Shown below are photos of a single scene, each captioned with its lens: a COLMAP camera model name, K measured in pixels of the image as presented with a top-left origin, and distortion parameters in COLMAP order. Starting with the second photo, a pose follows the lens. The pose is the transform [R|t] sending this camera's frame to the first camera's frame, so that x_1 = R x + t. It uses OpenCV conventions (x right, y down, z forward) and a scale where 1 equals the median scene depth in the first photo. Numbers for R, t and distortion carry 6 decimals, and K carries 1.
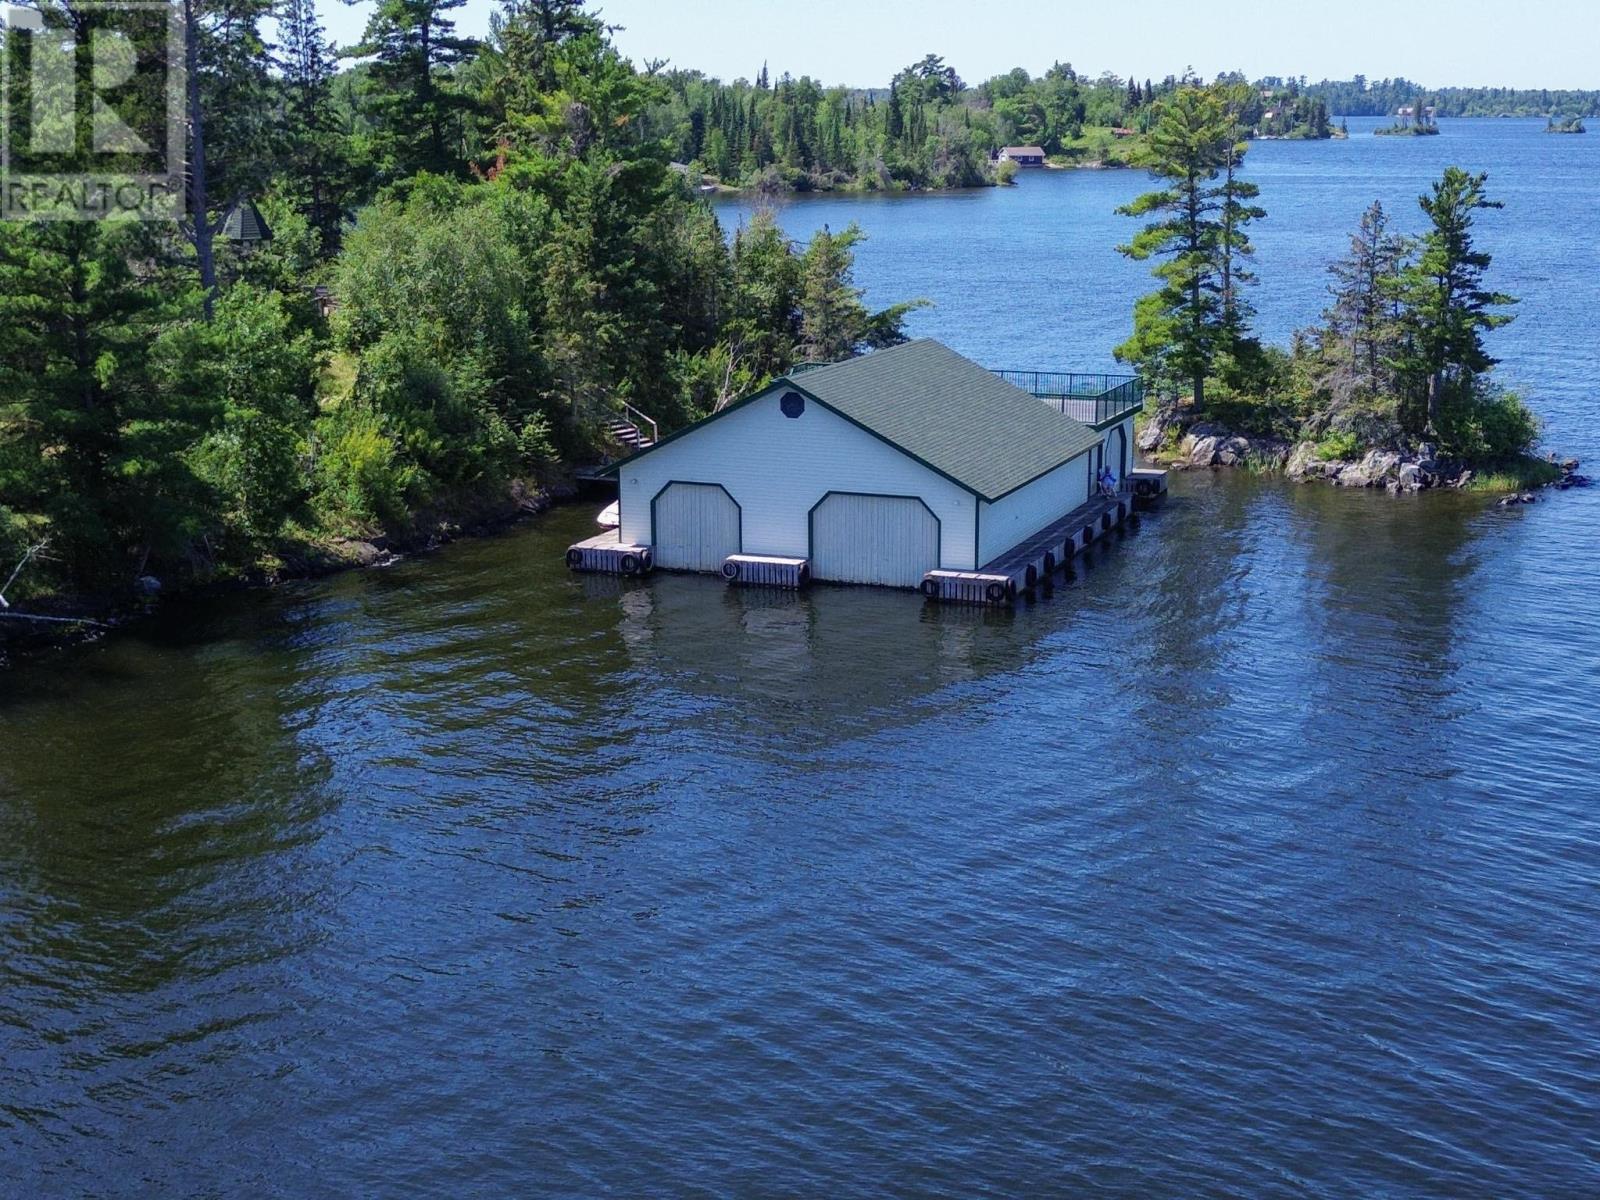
lens RADIAL K [[2506.6, 0, 750.4], [0, 2506.6, 626.6], [0, 0, 1]] dist [0.081141, 0.000000]
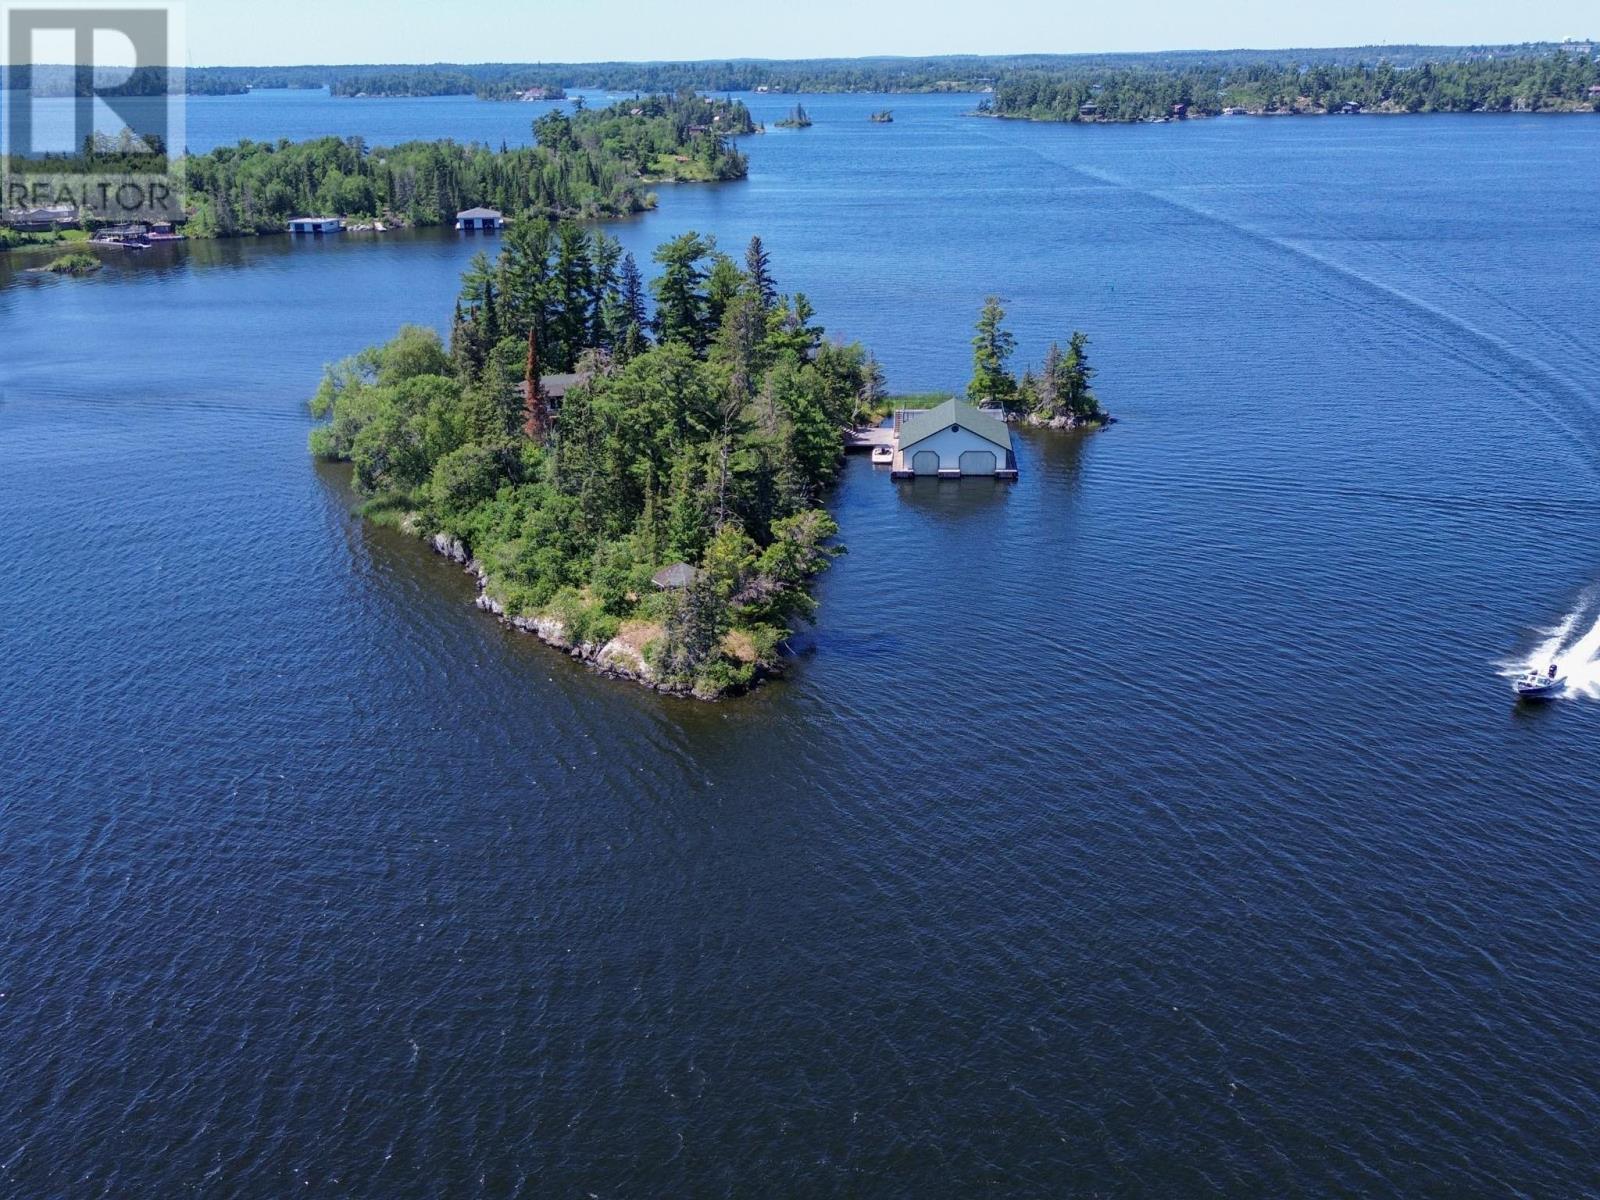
lens RADIAL K [[2236.5, 0, 787.7], [0, 2236.5, 601.4], [0, 0, 1]] dist [0.127866, 0.000000]
pose [[0.939637, -0.104910, 0.325693, -1.042477], [0.075883, 0.992027, 0.100619, -0.146534], [-0.333652, -0.069831, 0.940106, -1.627559]]
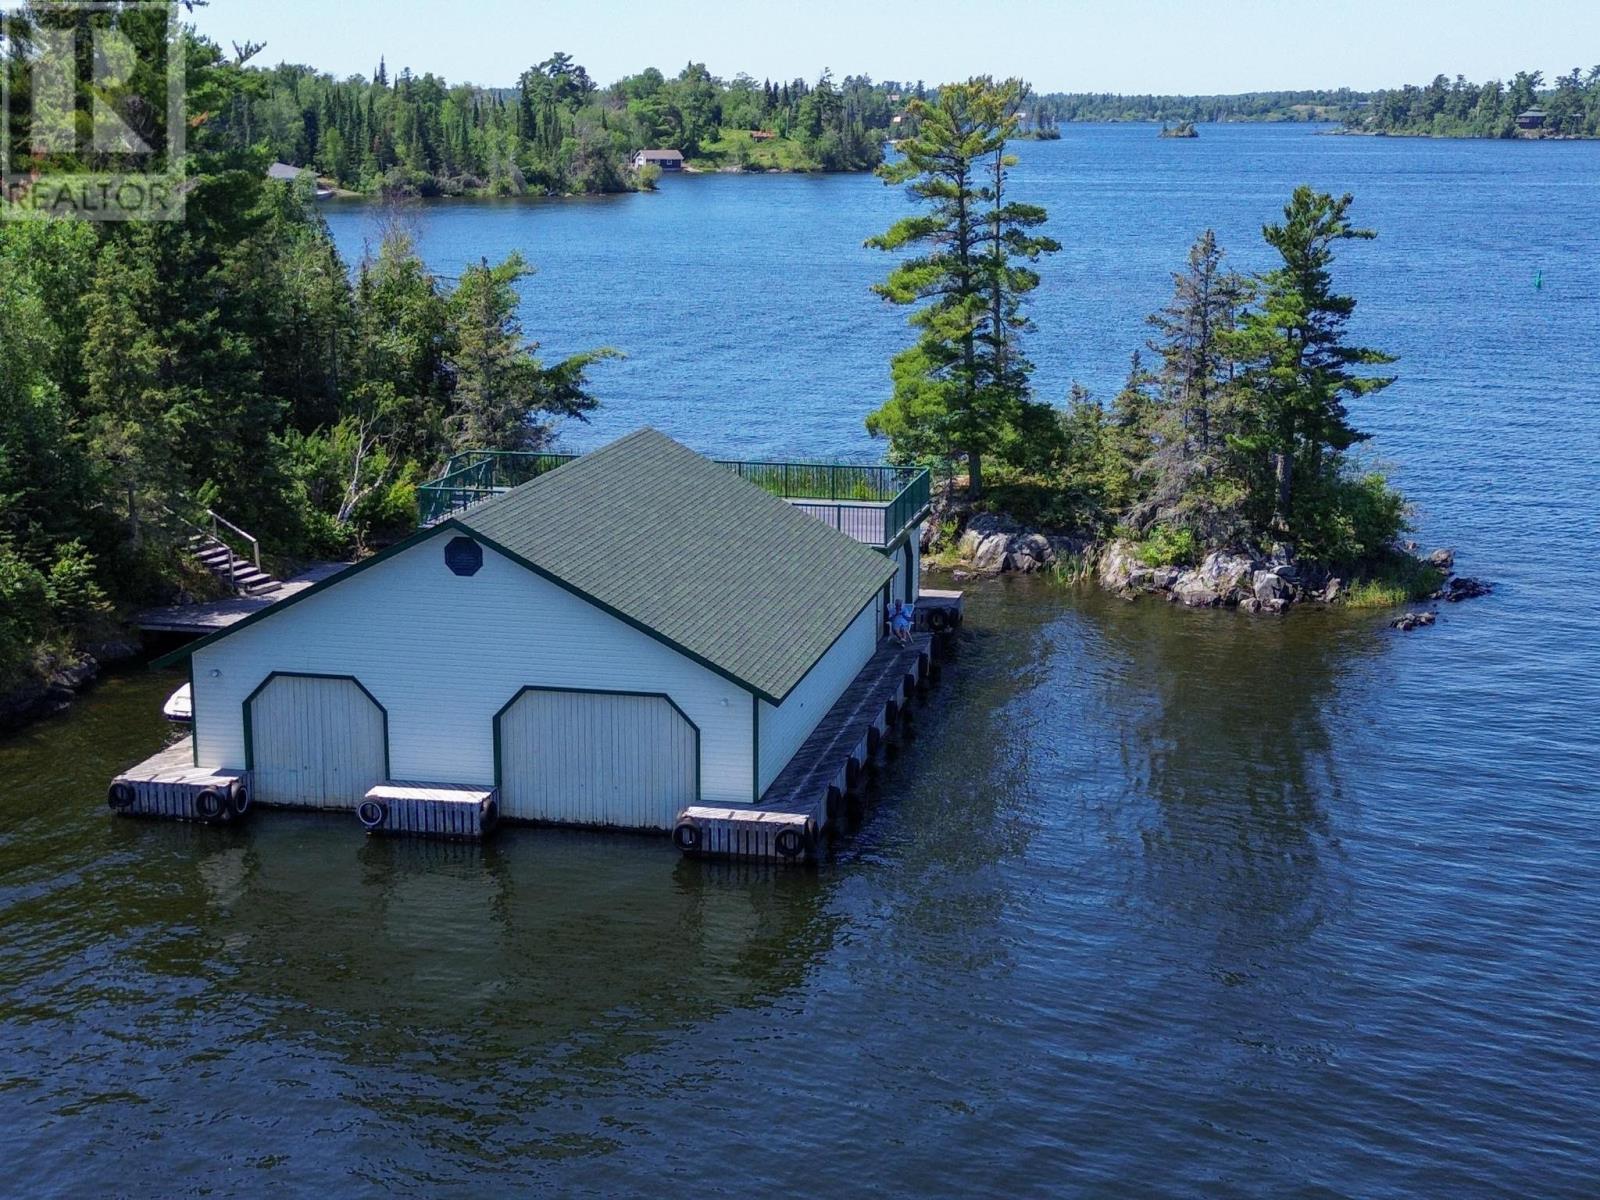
lens RADIAL K [[2400.8, 0, 820.7], [0, 2400.8, 563.4], [0, 0, 1]] dist [0.124014, 0.000000]
pose [[0.983351, -0.030488, 0.179142, -0.003179], [0.033599, 0.999332, -0.014355, -0.058111], [-0.178584, 0.020134, 0.983719, 0.286831]]
